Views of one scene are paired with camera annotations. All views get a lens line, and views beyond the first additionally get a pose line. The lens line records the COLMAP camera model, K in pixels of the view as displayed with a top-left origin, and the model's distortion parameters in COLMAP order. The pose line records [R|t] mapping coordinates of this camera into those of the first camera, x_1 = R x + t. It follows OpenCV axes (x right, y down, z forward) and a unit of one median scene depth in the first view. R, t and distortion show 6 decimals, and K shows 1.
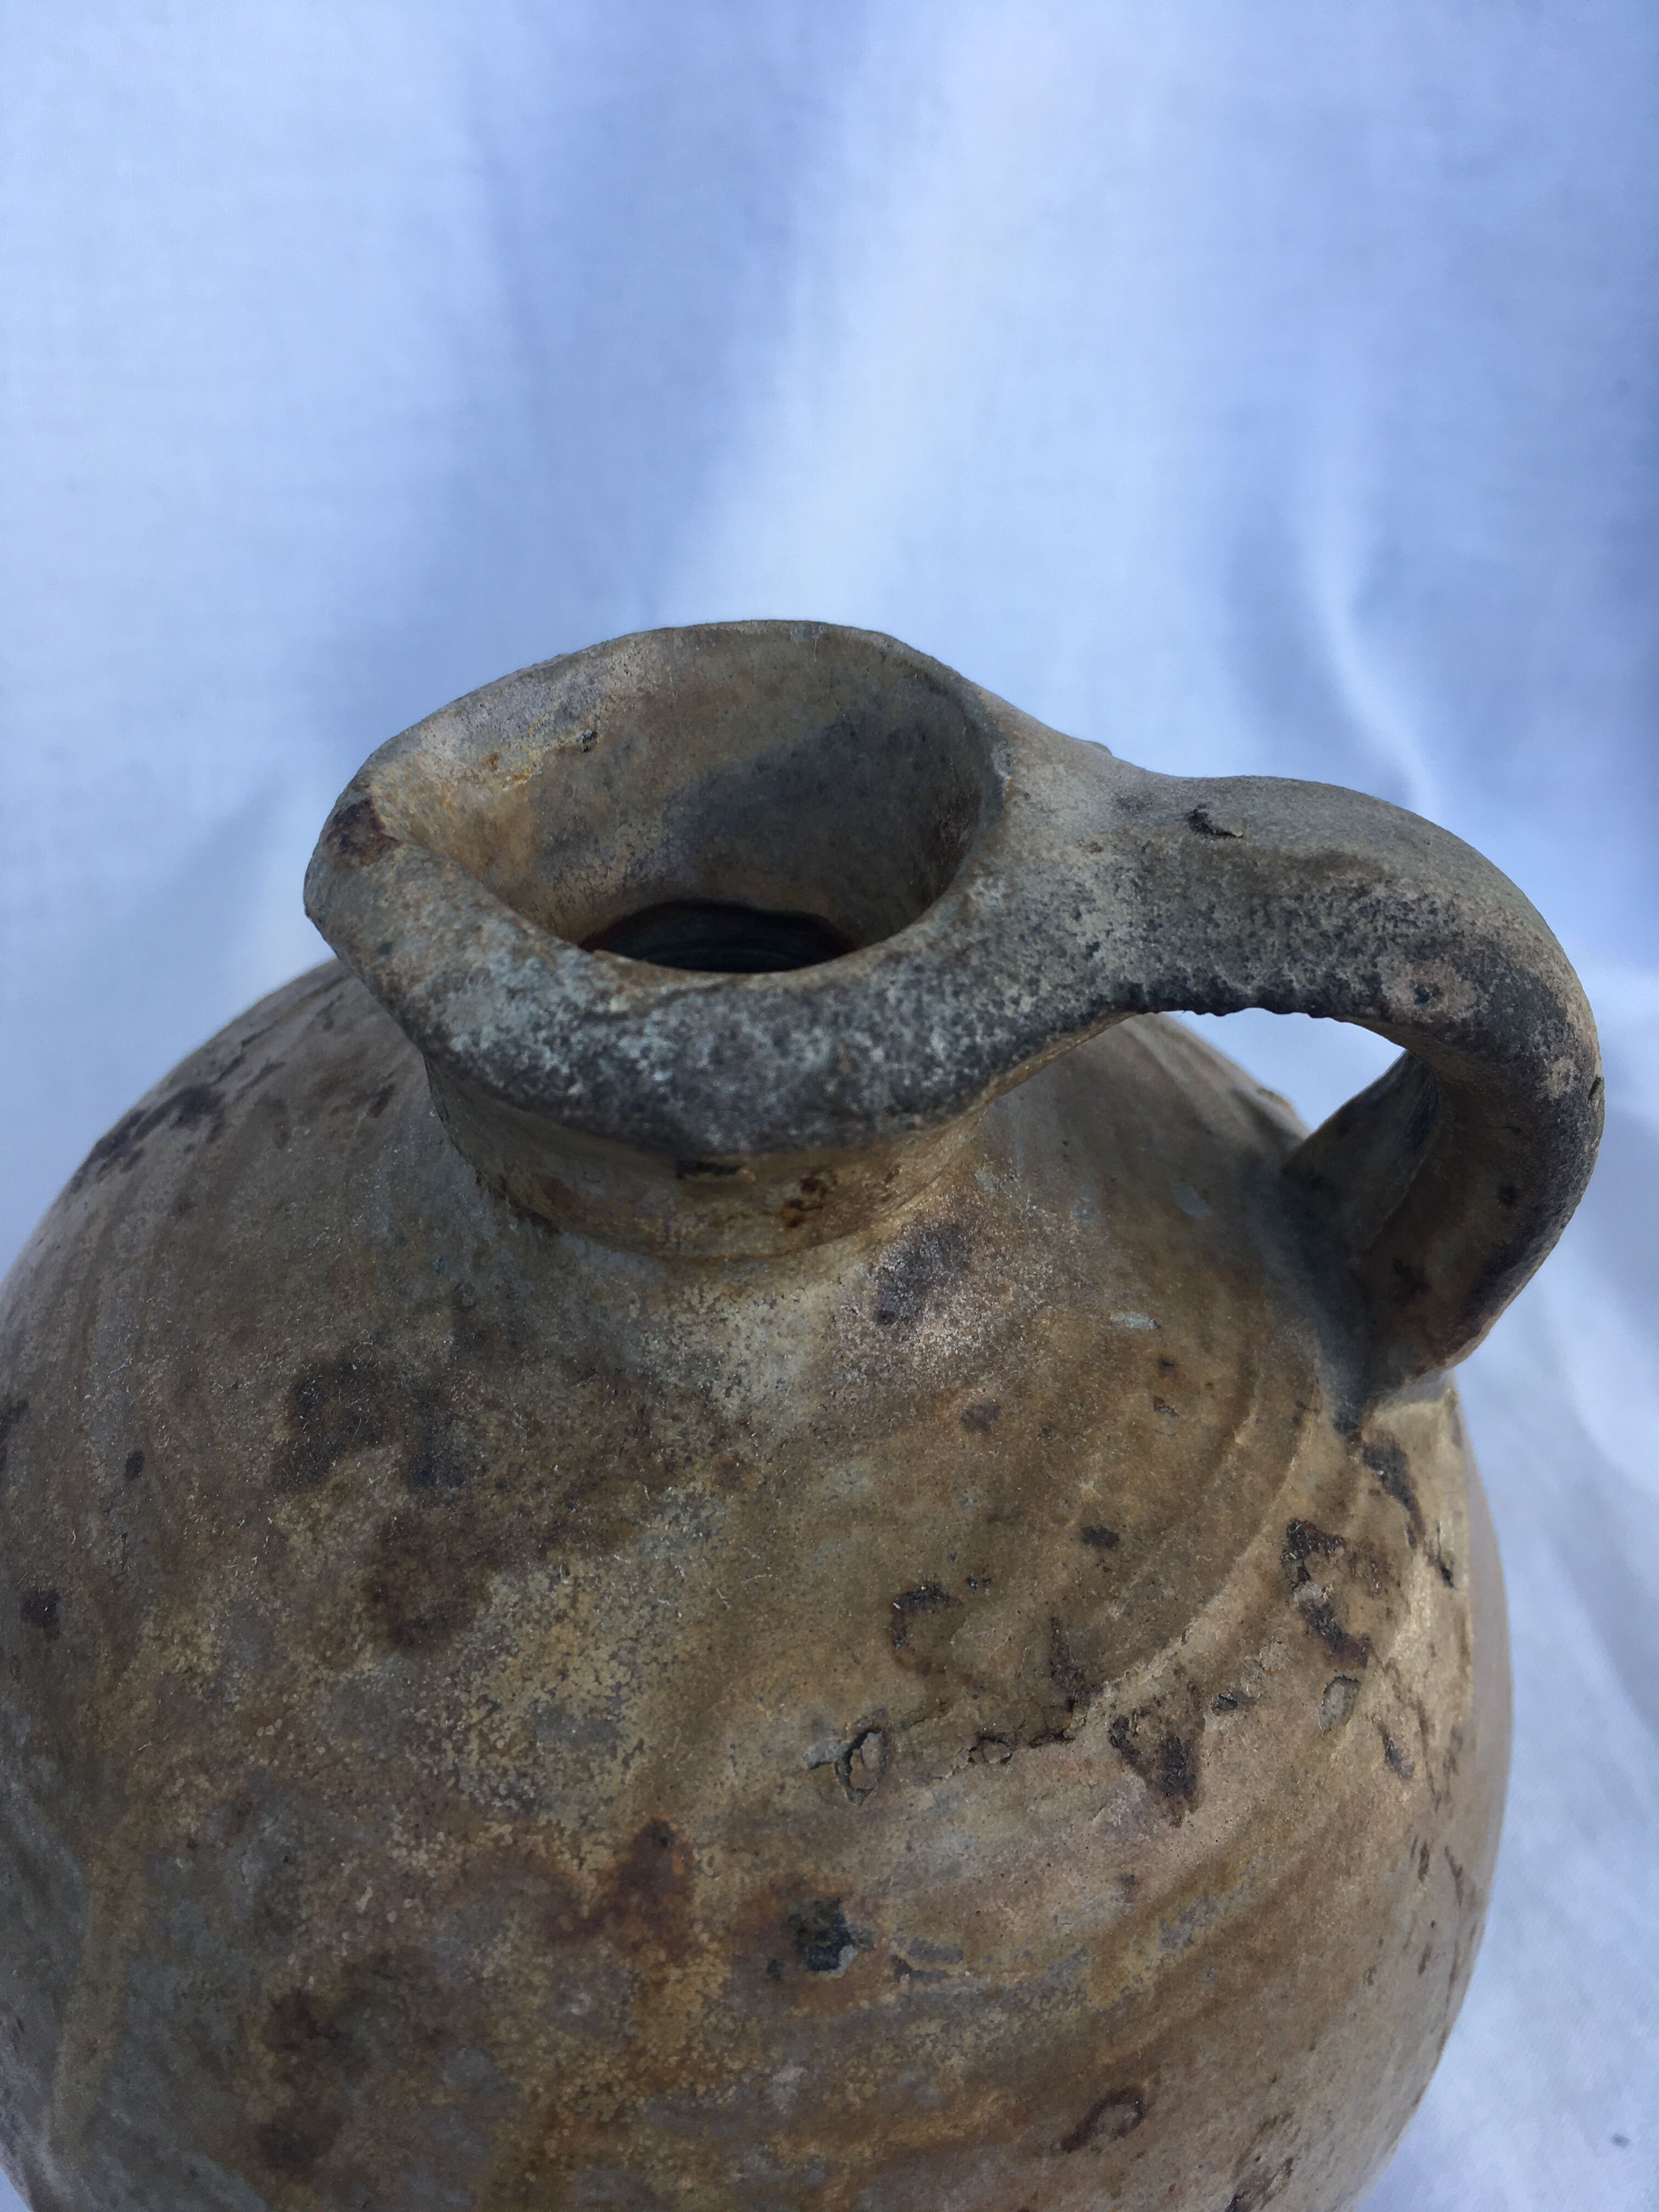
lens RADIAL K [[1955.8, 0, 827.3], [0, 1955.8, 1122.0], [0, 0, 1]] dist [0.051093, -0.103382]
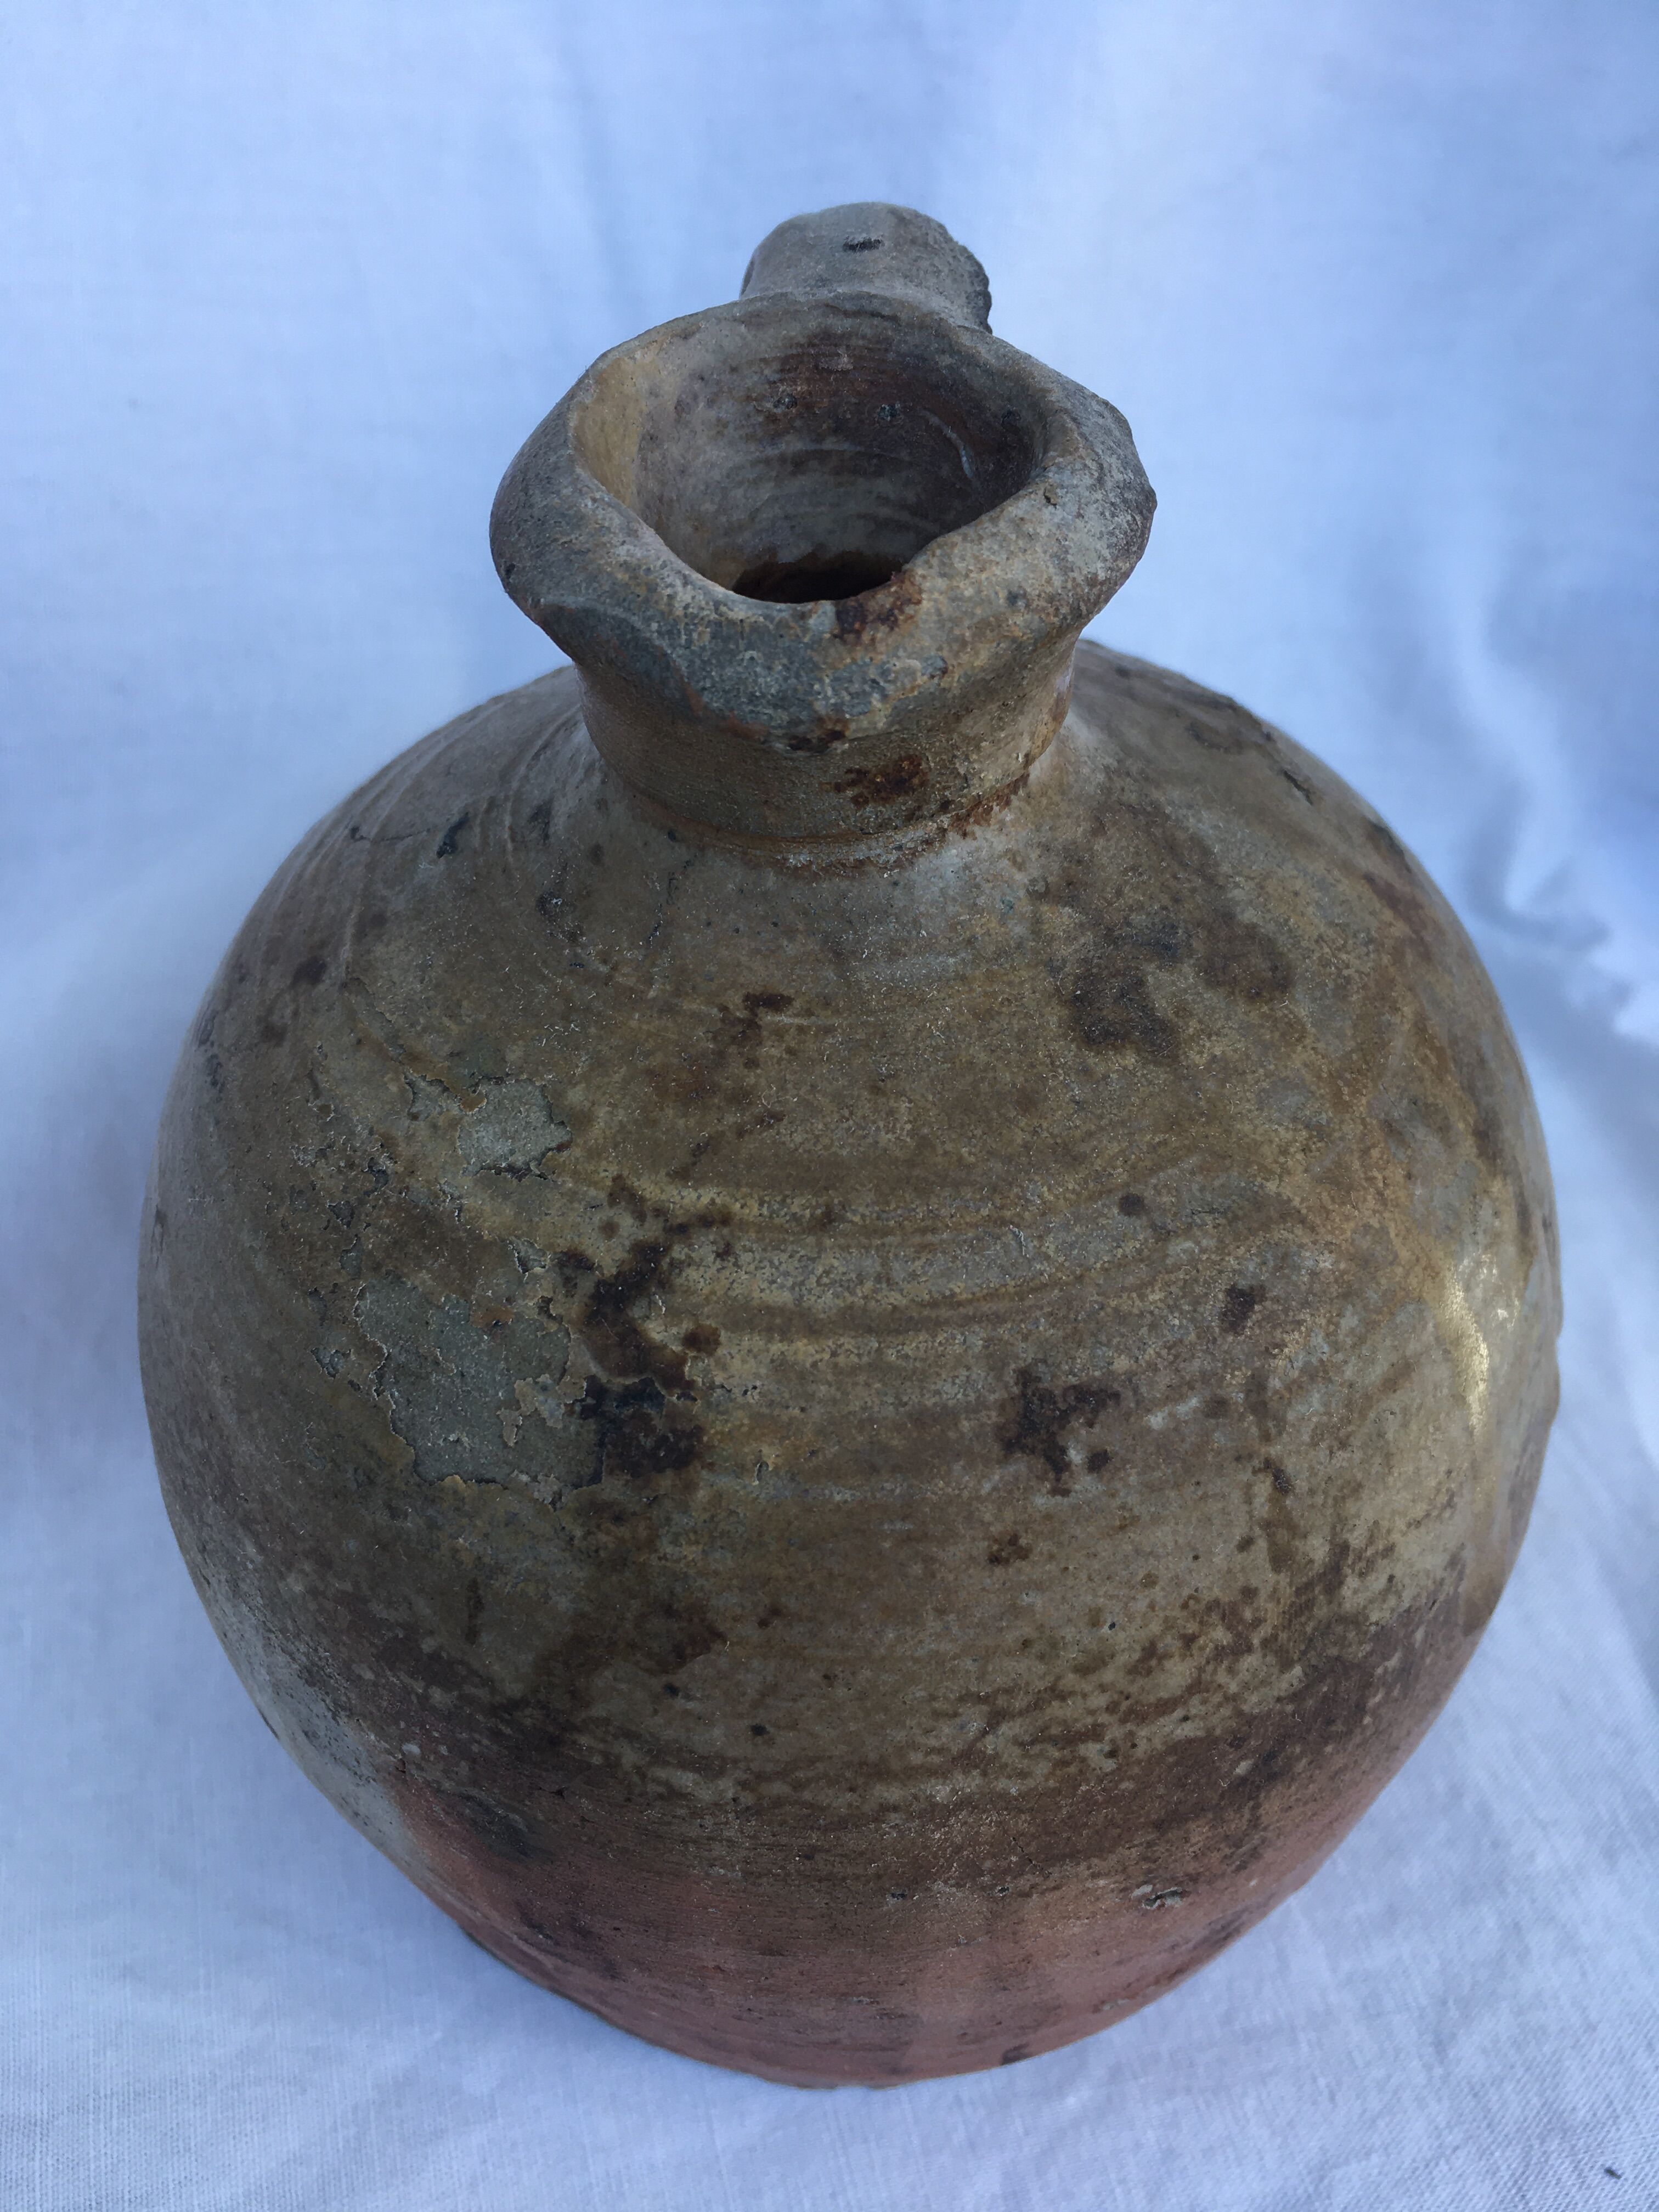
lens RADIAL K [[1934.1, 0, 829.5], [0, 1934.1, 1106.0], [0, 0, 1]] dist [0.043540, 0.001002]
pose [[-0.022971, -0.734281, 0.678457, -1.179106], [0.715616, 0.461815, 0.524043, -0.606546], [-0.698116, 0.497552, 0.514855, 0.613760]]
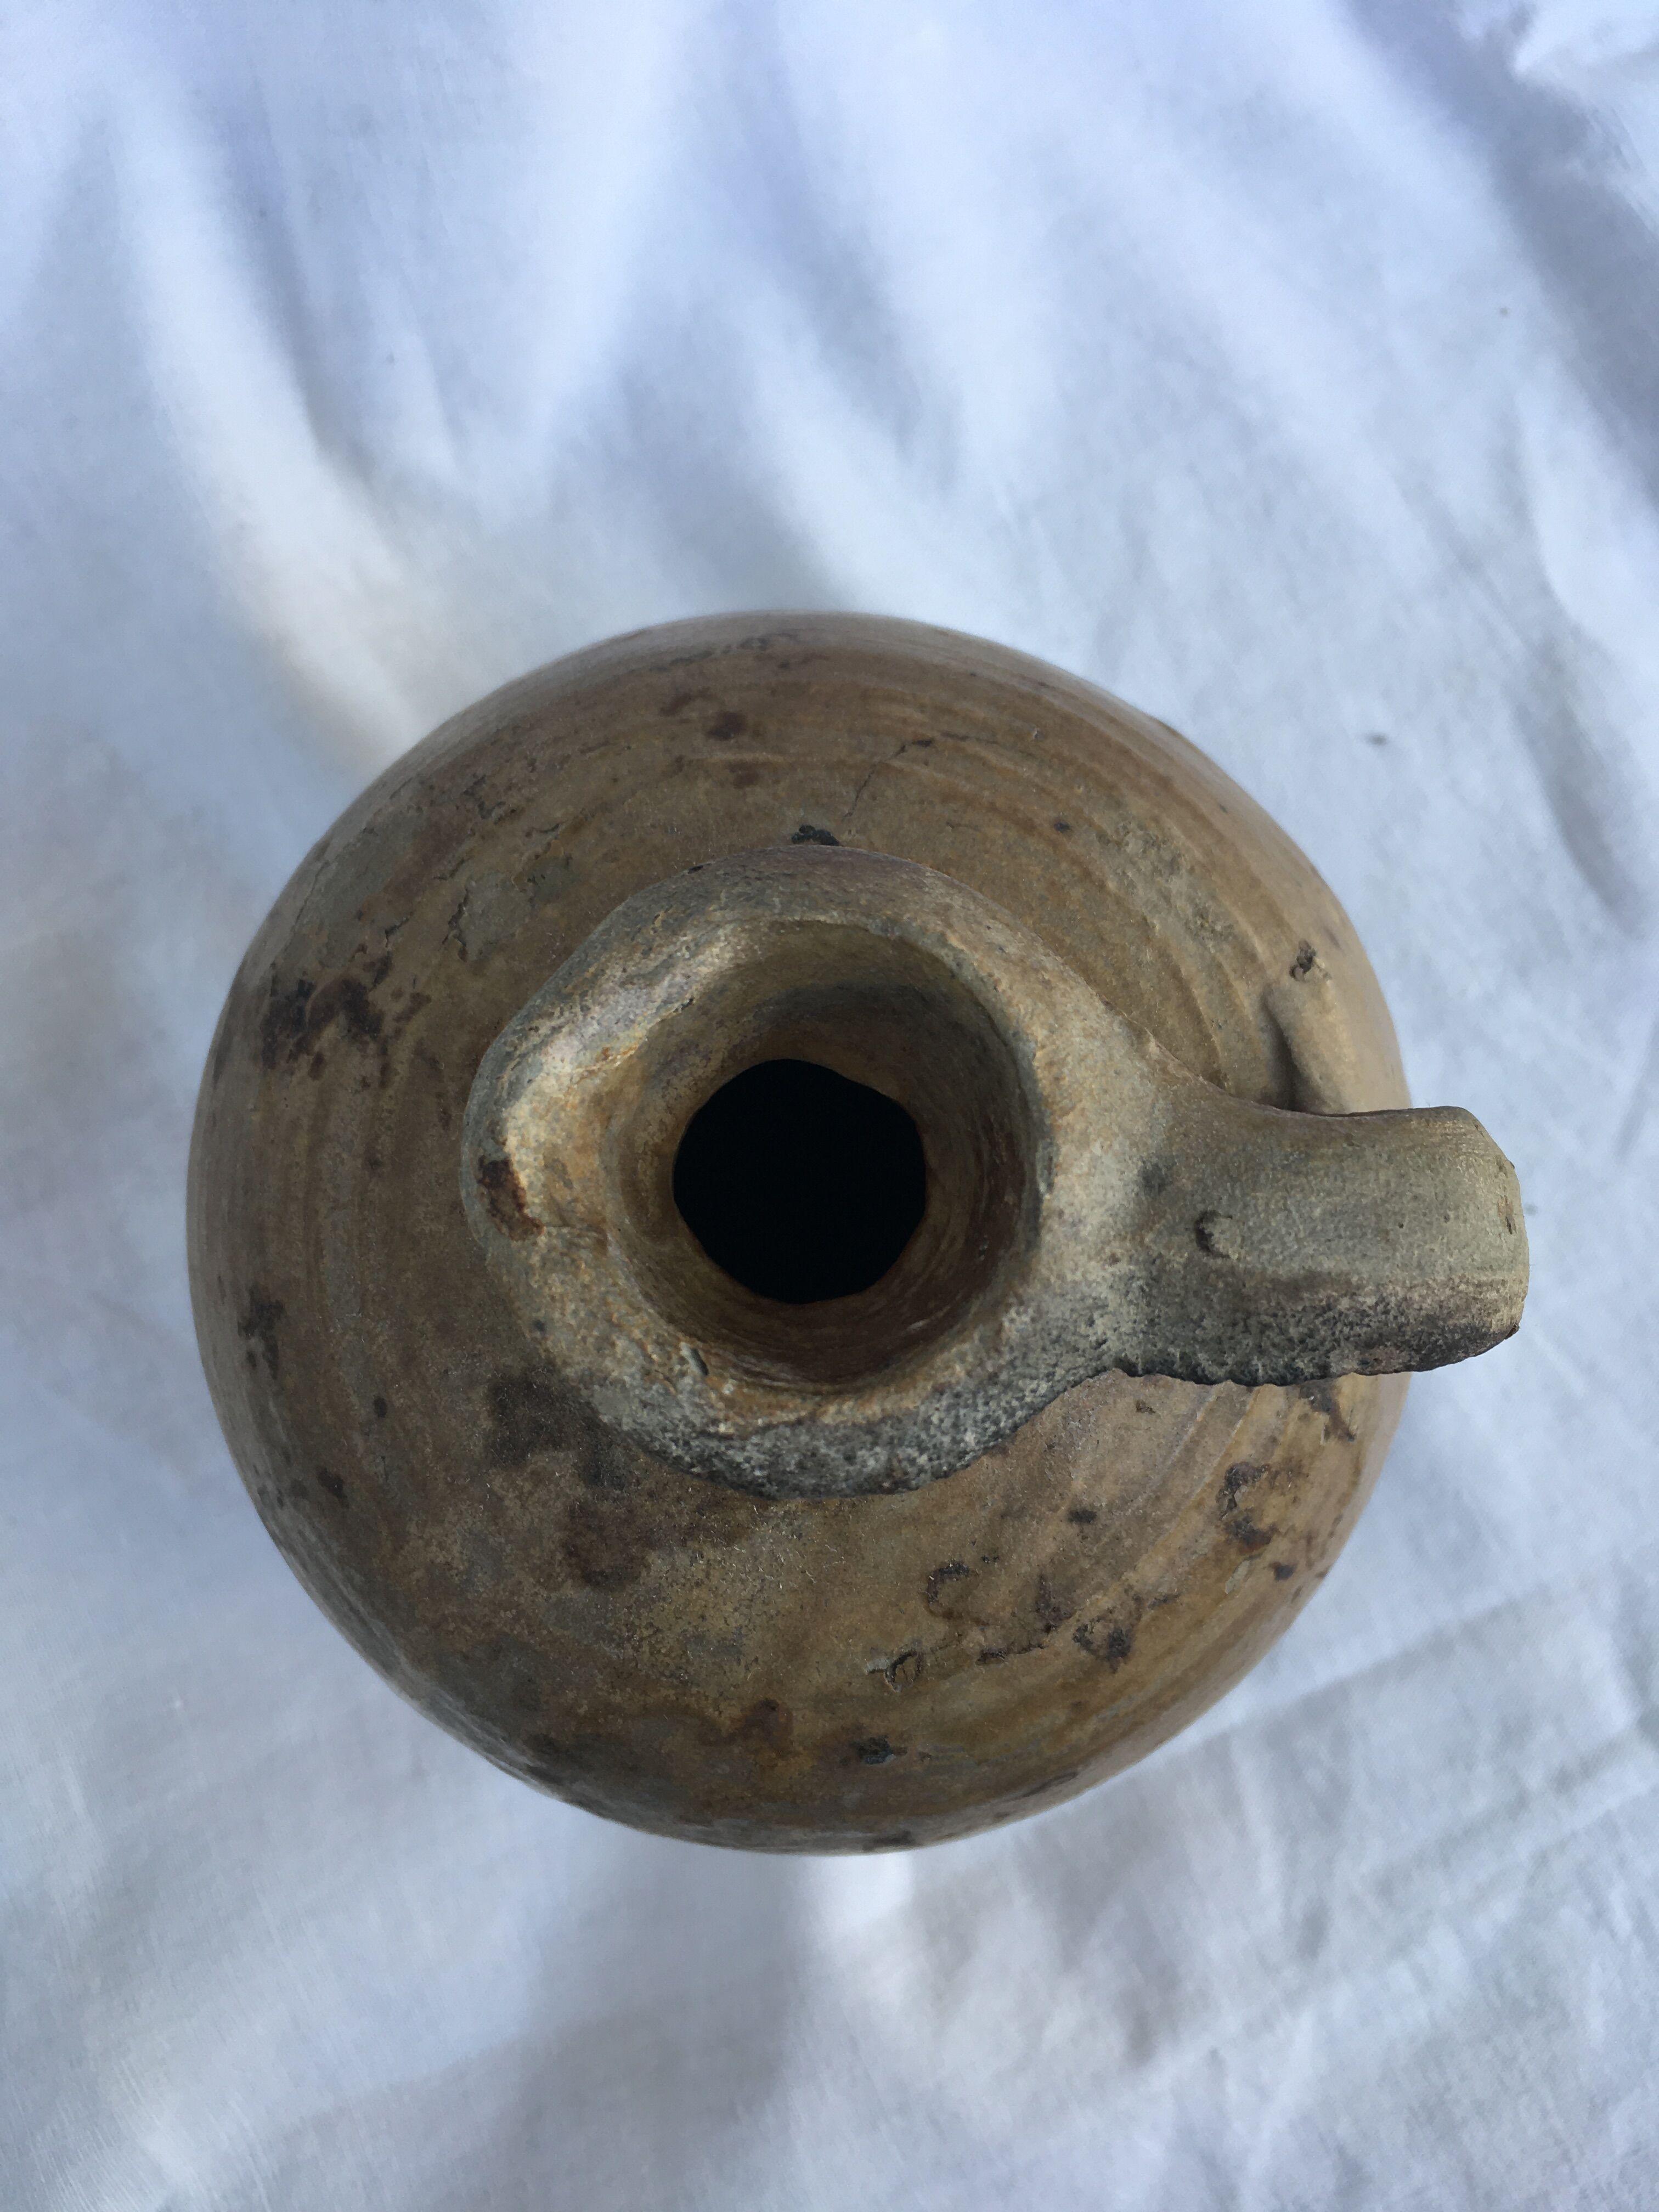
lens RADIAL K [[1934.1, 0, 829.5], [0, 1934.1, 1106.0], [0, 0, 1]] dist [0.043540, 0.001002]
pose [[0.998616, 0.033005, -0.040937, 0.007843], [0.001010, 0.766310, 0.642470, -0.968760], [0.052576, -0.641622, 0.765217, 0.137949]]
